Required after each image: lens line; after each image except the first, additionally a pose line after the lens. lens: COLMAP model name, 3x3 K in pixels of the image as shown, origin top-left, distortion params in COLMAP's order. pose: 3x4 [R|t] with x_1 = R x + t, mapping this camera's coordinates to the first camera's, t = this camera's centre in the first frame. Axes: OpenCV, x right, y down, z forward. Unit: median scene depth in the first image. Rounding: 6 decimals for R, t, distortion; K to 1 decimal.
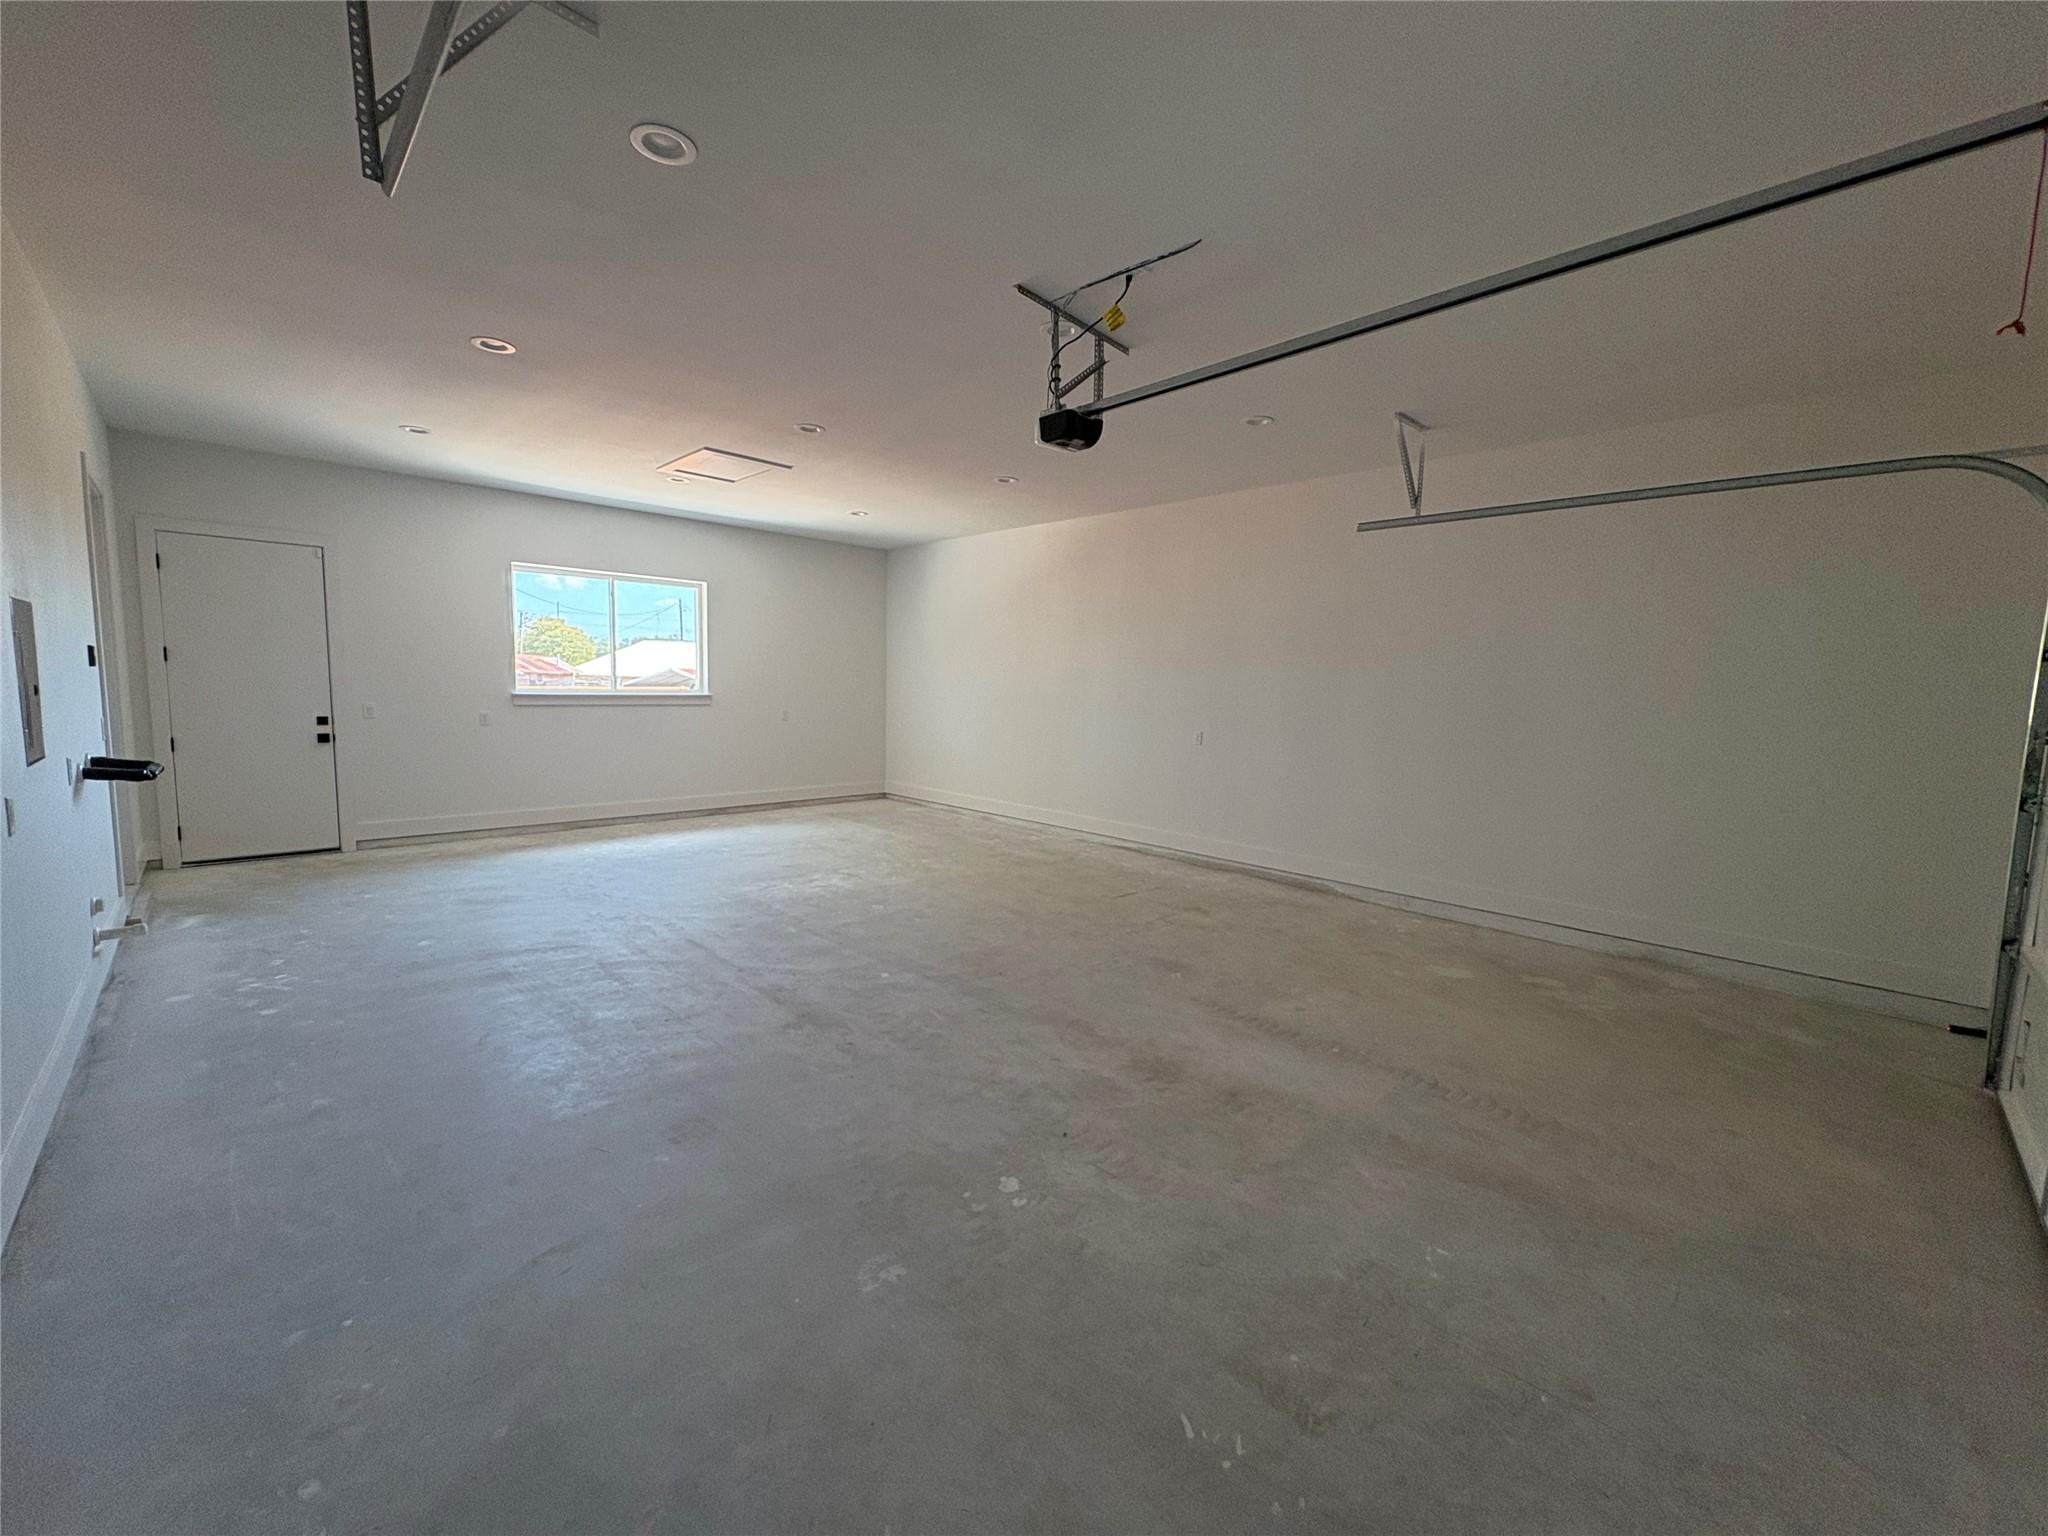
lens RADIAL K [[809.5, 0, 1022.0], [0, 809.5, 761.9], [0, 0, 1]] dist [0.000287, -0.000067]
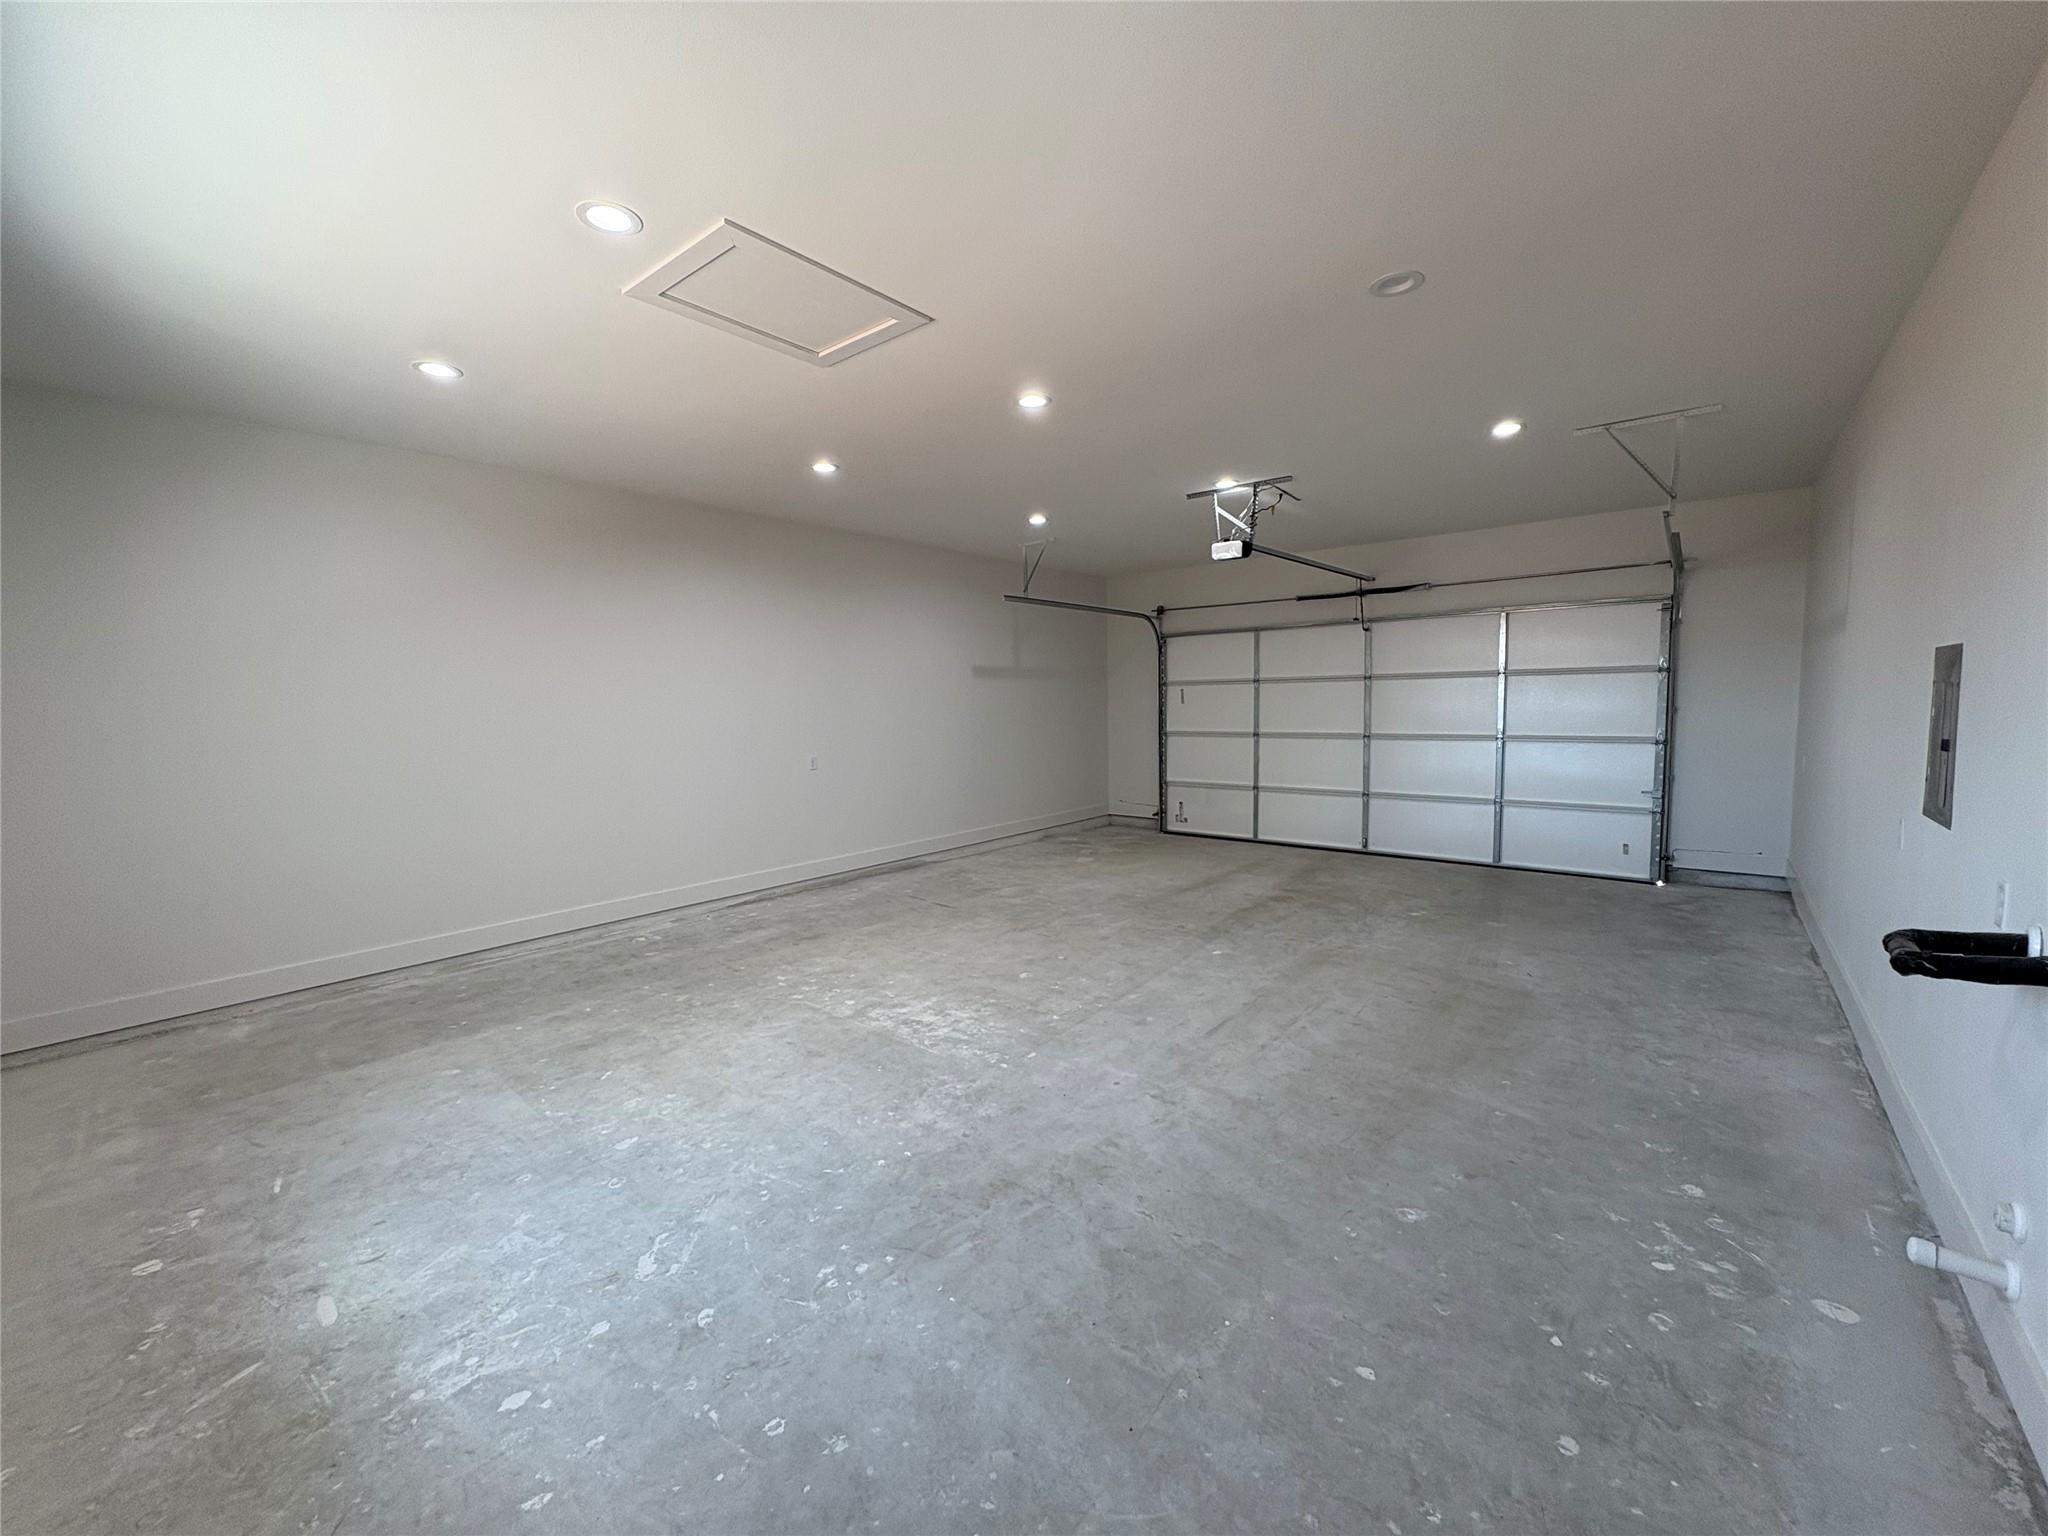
lens RADIAL K [[809.5, 0, 1023.8], [0, 809.5, 768.9], [0, 0, 1]] dist [0.000287, -0.000067]
pose [[-0.099031, -0.106920, 0.989324, -1.253098], [0.113749, 0.986477, 0.117998, -0.173803], [-0.988562, 0.124220, -0.085530, 1.302185]]
